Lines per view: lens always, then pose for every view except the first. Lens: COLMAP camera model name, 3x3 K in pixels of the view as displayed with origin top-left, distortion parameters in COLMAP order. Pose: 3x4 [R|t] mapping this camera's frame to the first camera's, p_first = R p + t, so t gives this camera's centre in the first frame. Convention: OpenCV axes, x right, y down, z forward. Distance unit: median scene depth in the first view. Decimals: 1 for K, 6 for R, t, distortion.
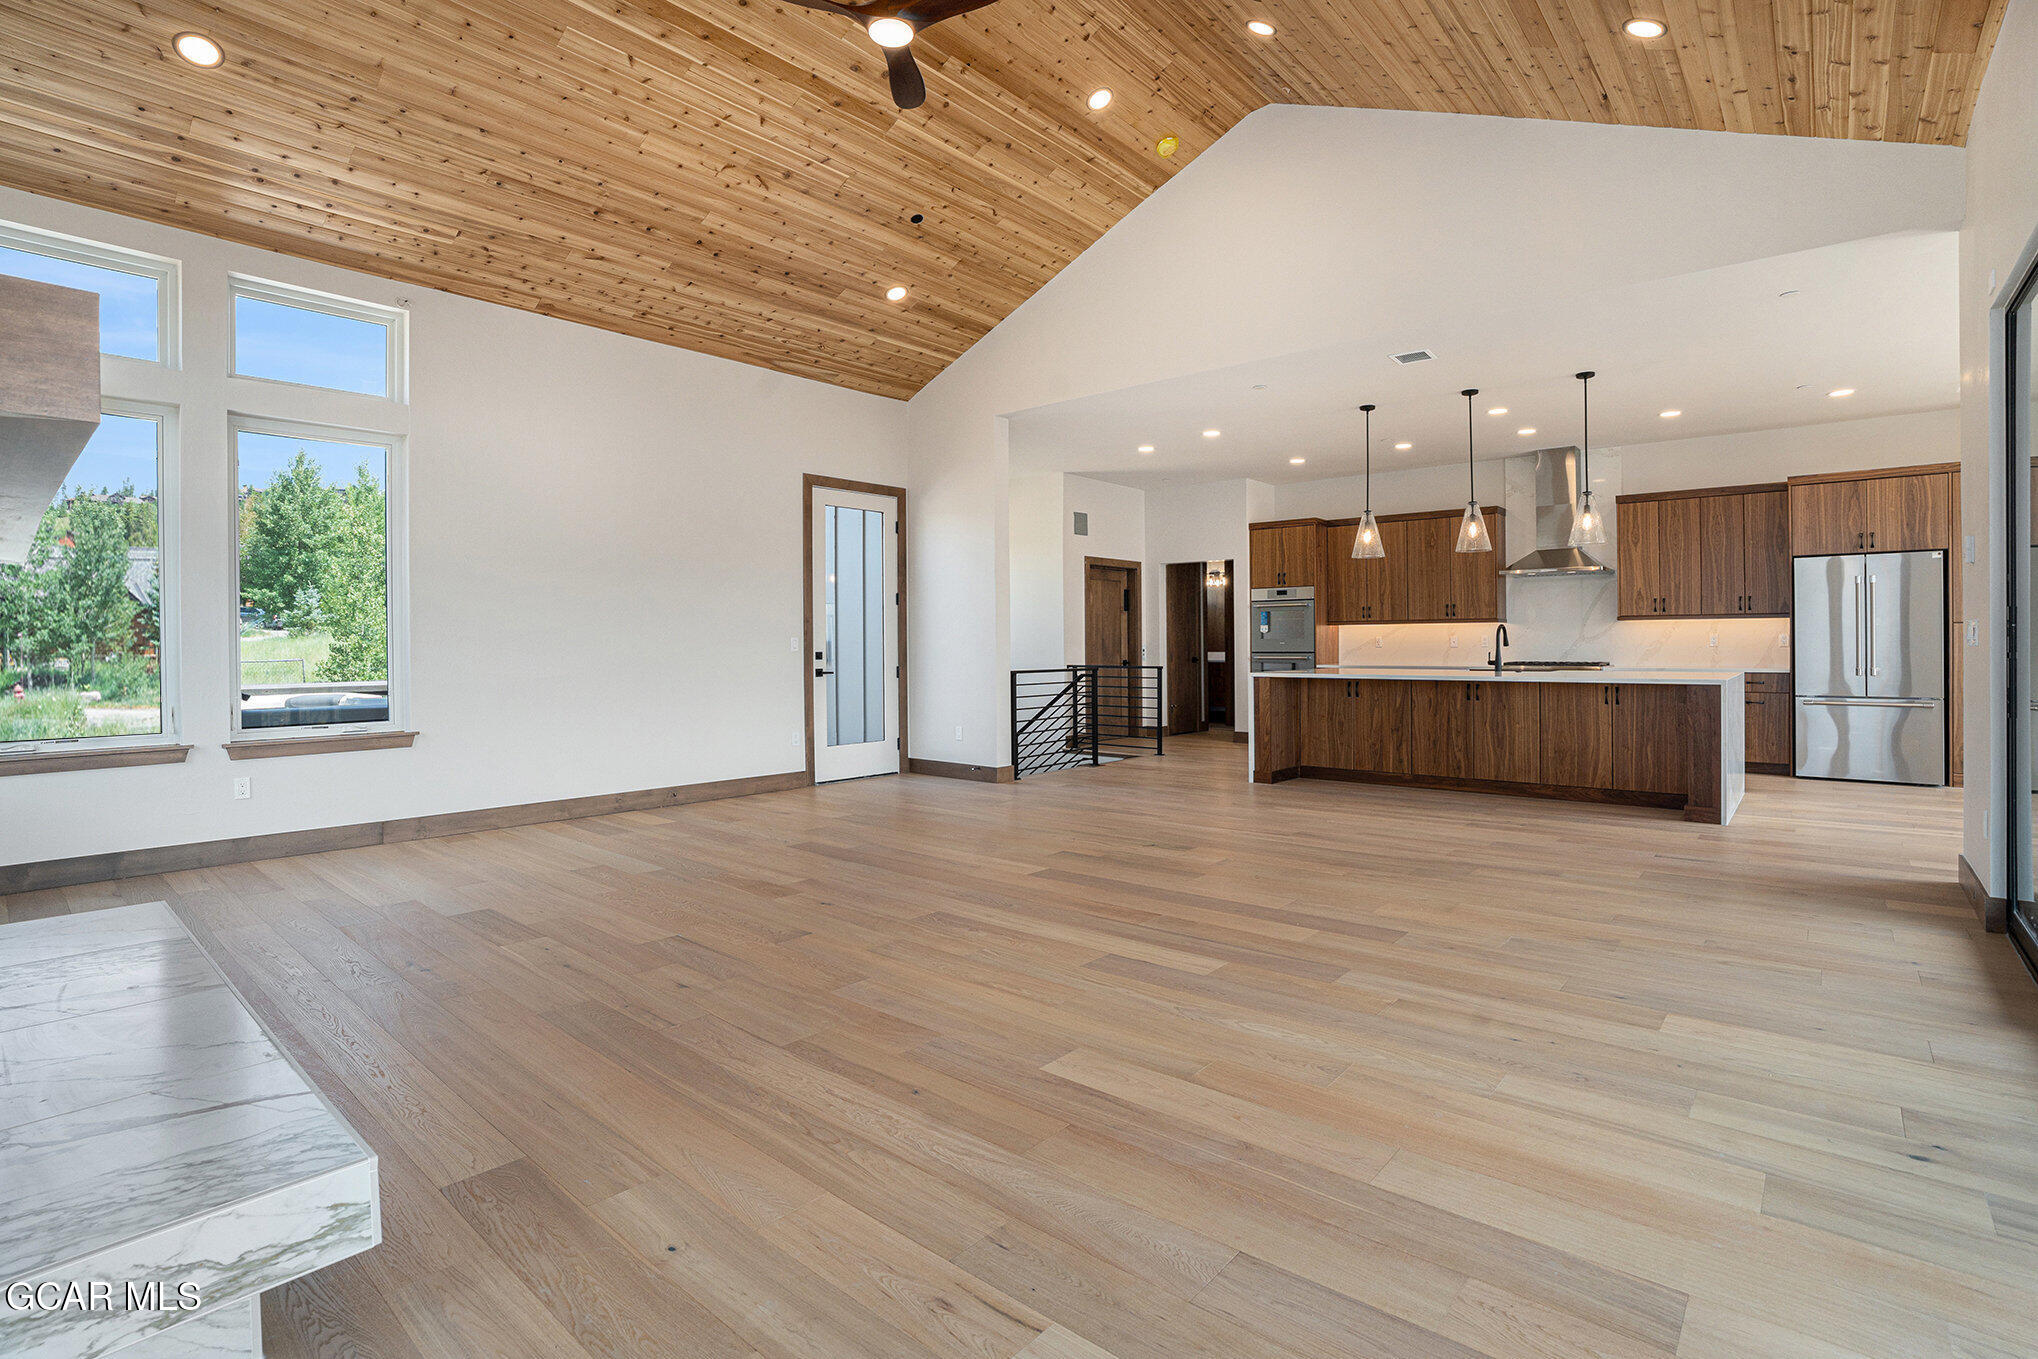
lens RADIAL K [[970.0, 0, 1020.2], [0, 970.0, 658.3], [0, 0, 1]] dist [-0.052395, -0.000125]
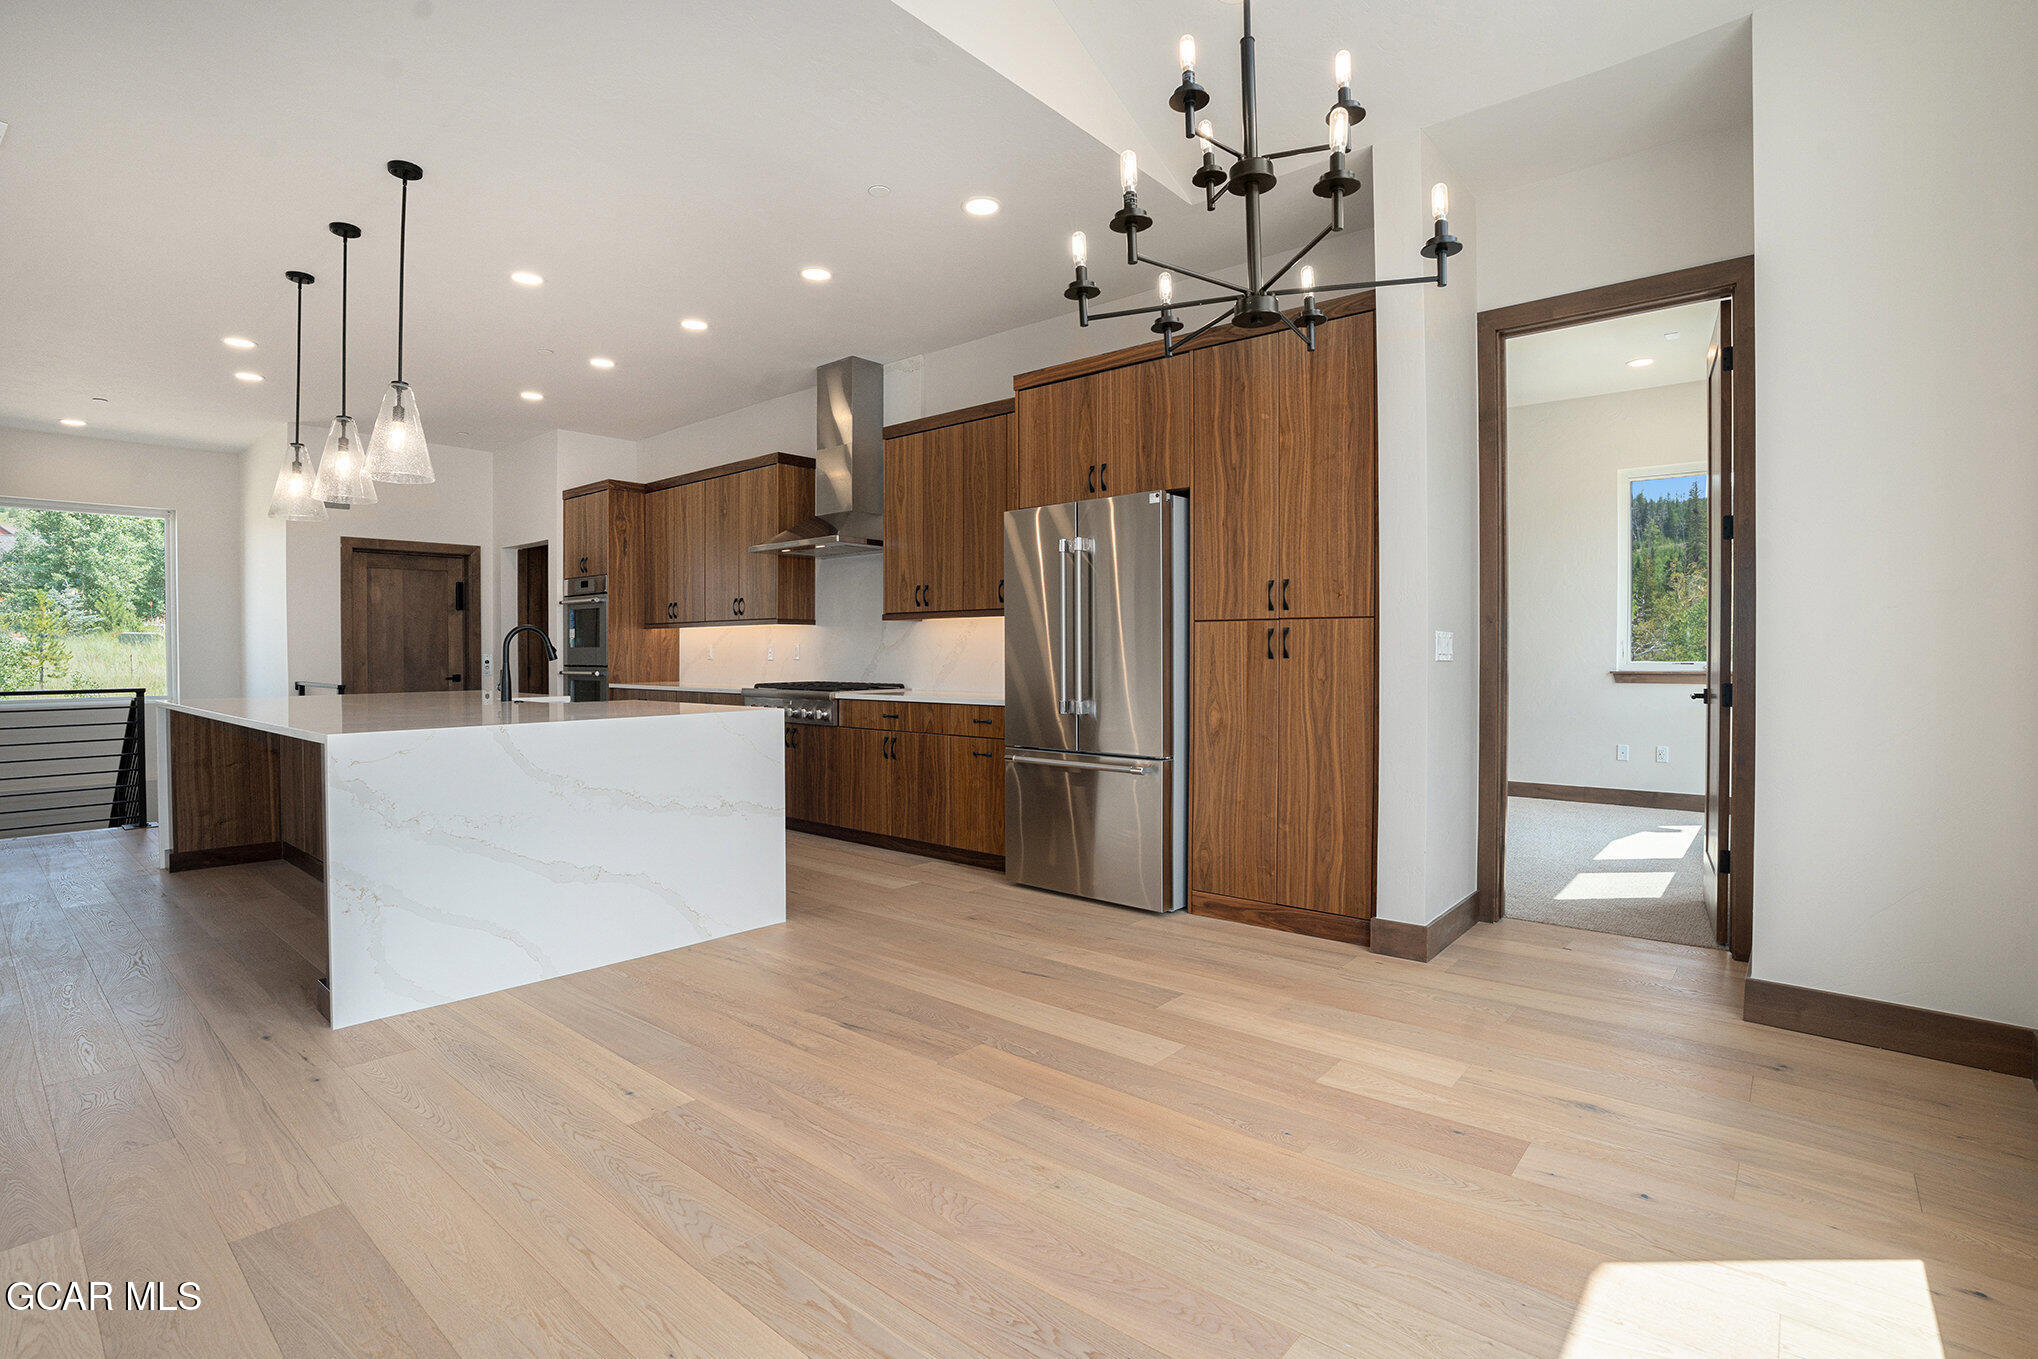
lens RADIAL K [[985.1, 0, 1019.0], [0, 985.1, 679.5], [0, 0, 1]] dist [0.000275, 0.000150]
pose [[0.999987, 0.000823, -0.005106, 0.657772], [-0.000763, 0.999931, 0.011700, -0.005524], [0.005115, -0.011696, 0.999919, 0.286494]]
